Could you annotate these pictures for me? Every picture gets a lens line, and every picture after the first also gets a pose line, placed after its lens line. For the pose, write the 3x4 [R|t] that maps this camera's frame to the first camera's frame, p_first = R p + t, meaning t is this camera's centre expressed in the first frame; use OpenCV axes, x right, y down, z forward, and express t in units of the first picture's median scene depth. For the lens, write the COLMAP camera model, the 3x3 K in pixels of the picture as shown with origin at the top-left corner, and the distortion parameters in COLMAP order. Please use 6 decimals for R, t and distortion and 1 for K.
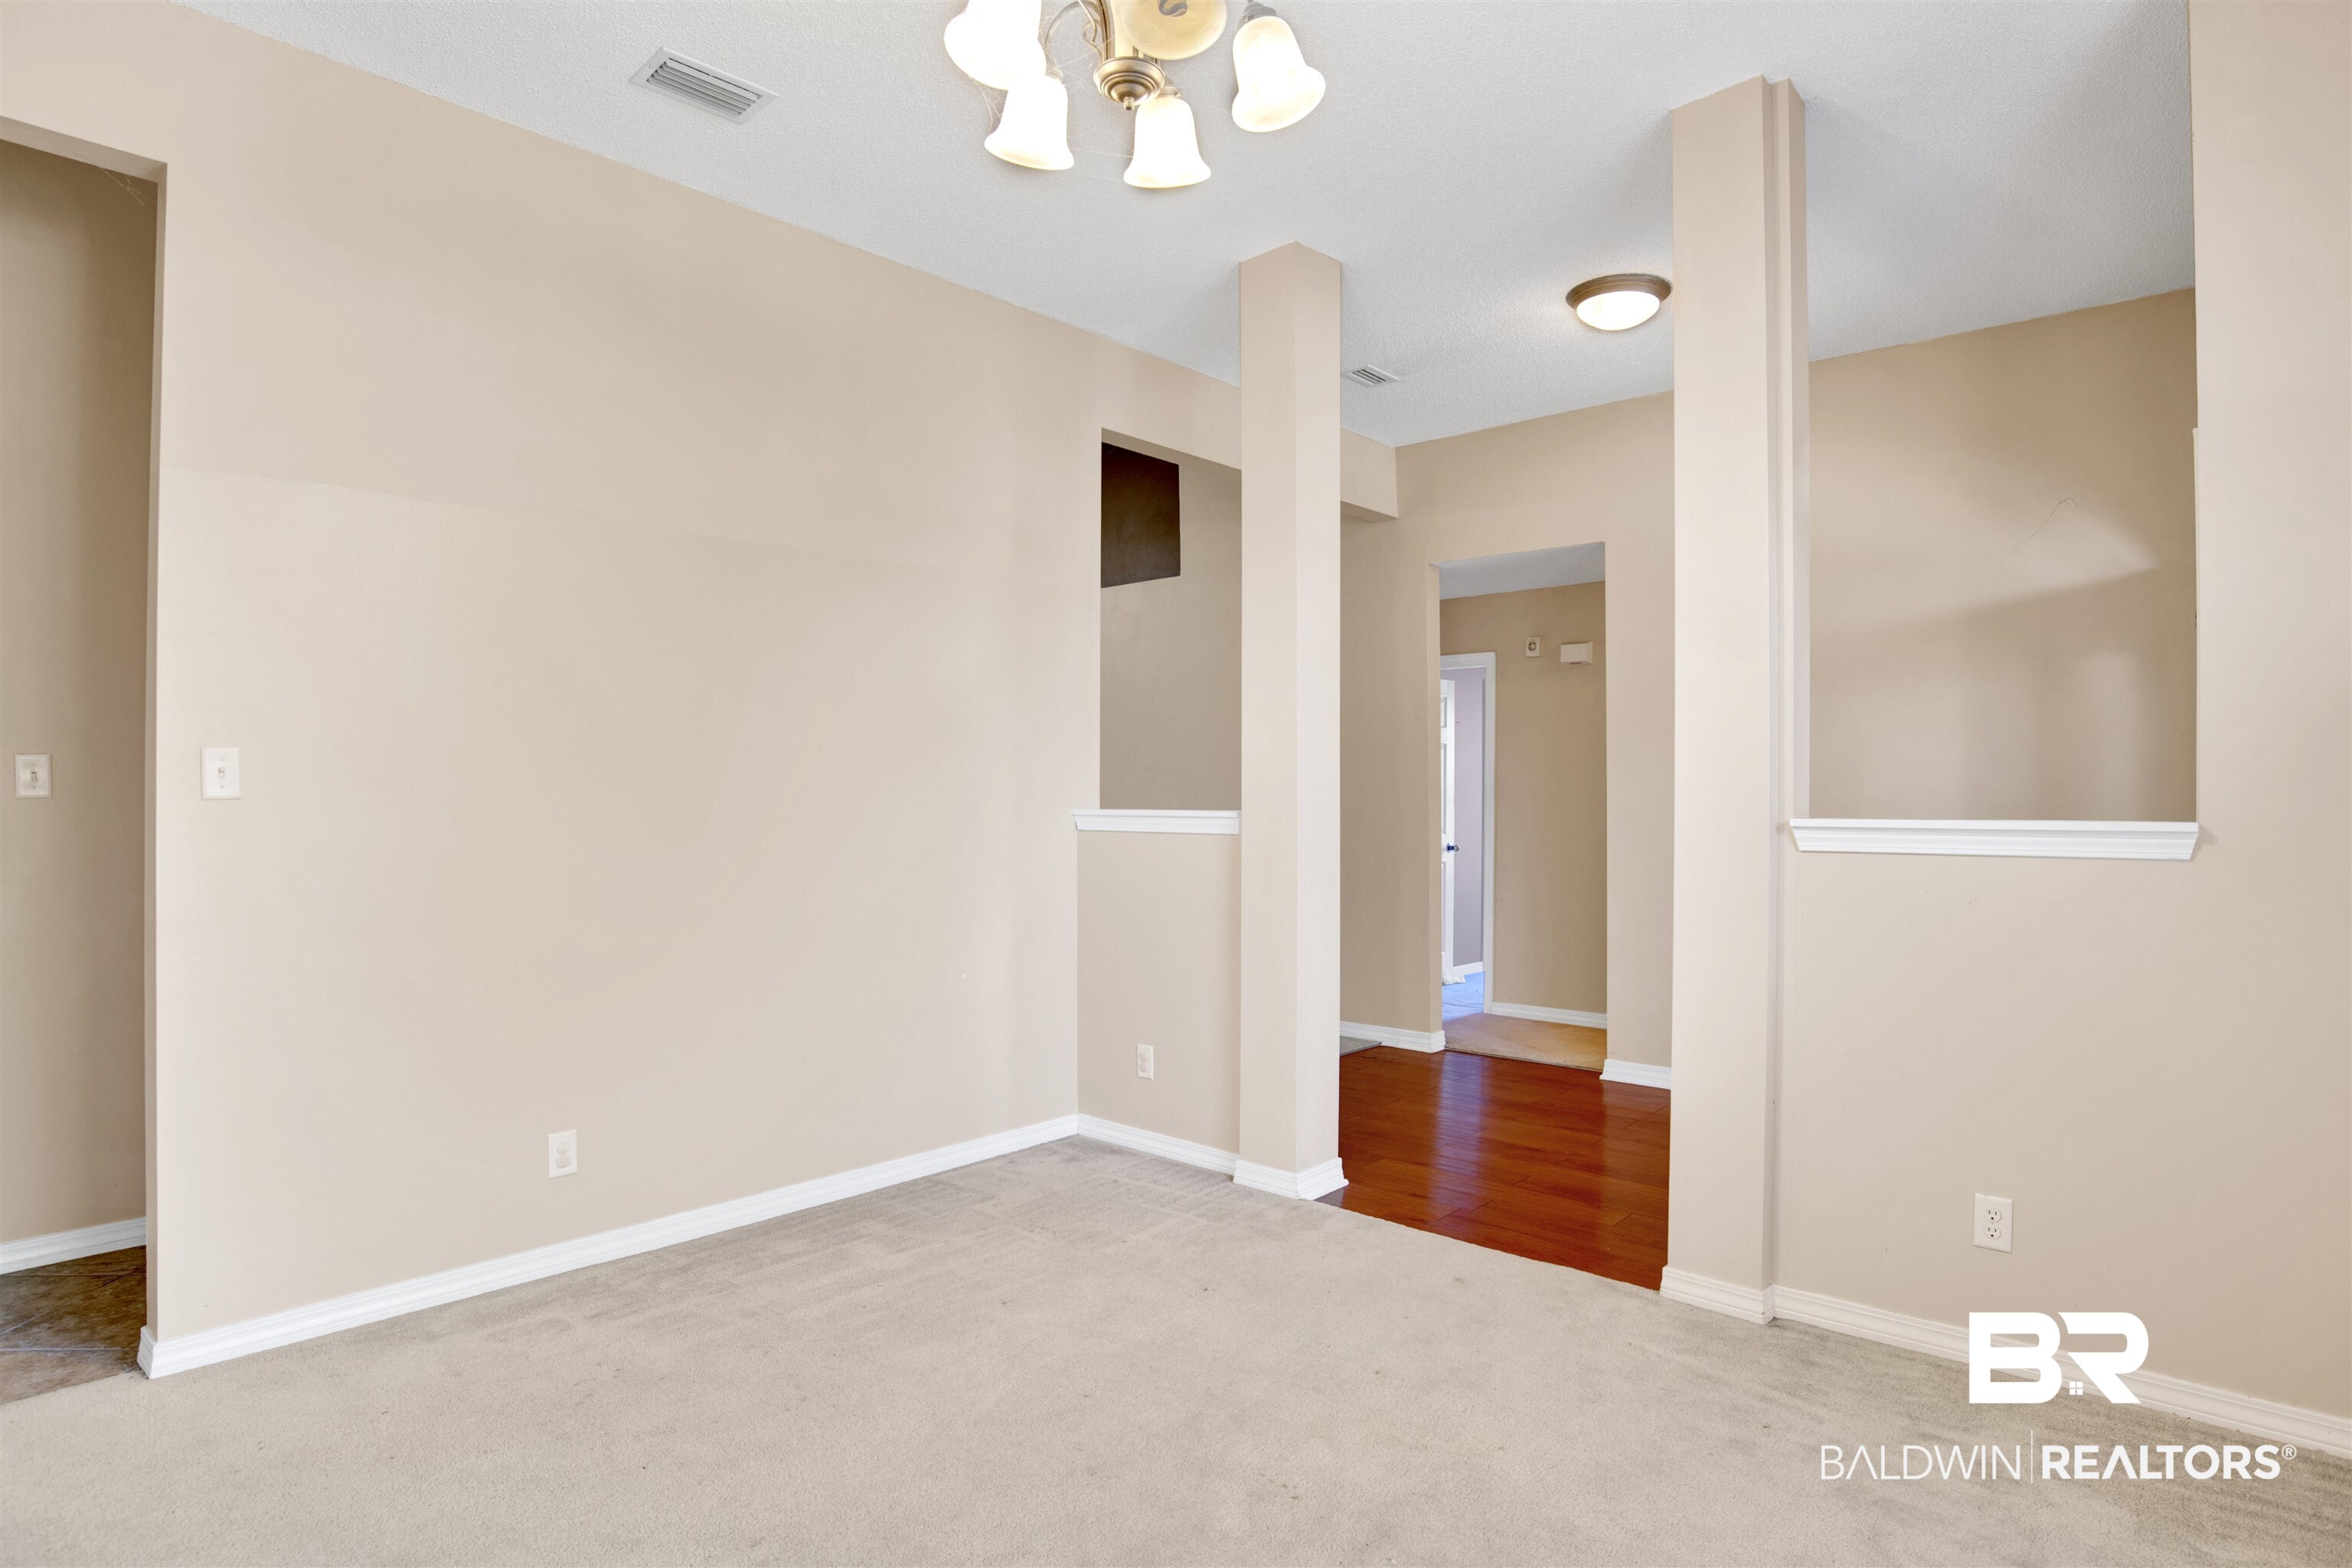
lens RADIAL K [[1250.9, 0, 1182.1], [0, 1250.9, 779.8], [0, 0, 1]] dist [-0.057138, 0.020196]
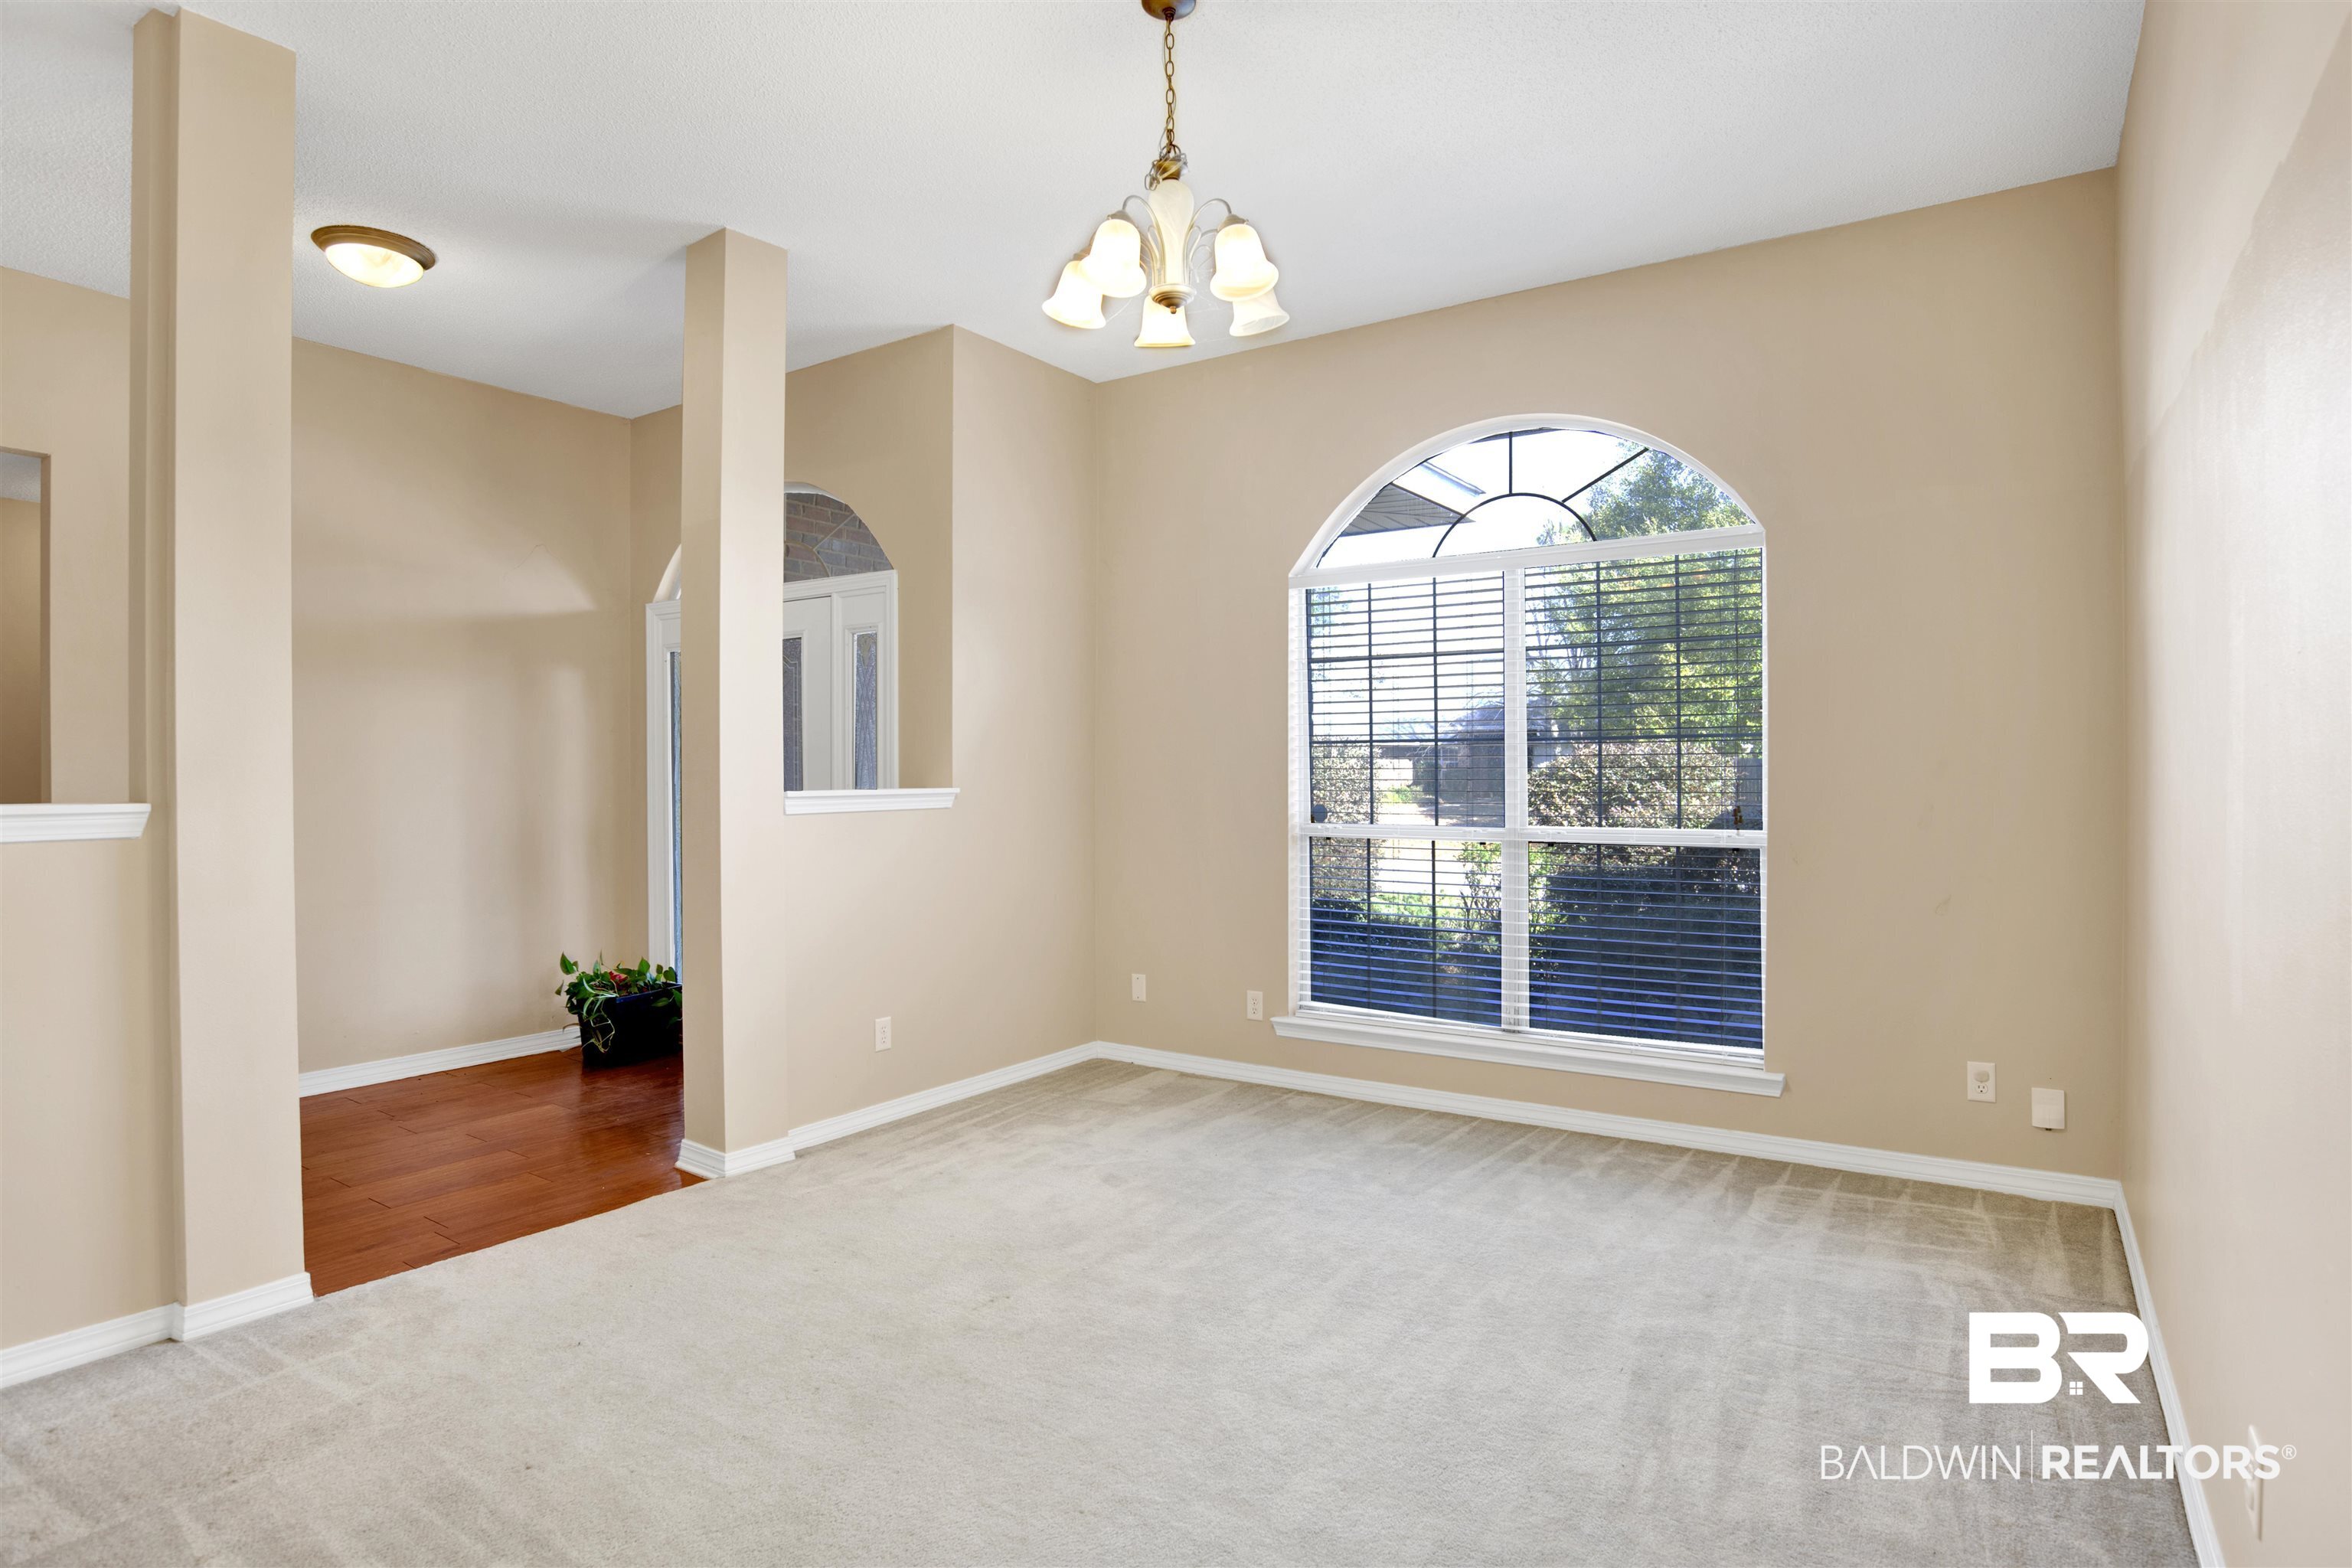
lens RADIAL K [[1250.9, 0, 1182.1], [0, 1250.9, 779.8], [0, 0, 1]] dist [-0.057138, 0.020196]
pose [[-0.097964, -0.018780, 0.995013, -0.800949], [-0.001374, 0.999824, 0.018736, -0.010081], [-0.995189, 0.000469, -0.097972, 0.585420]]
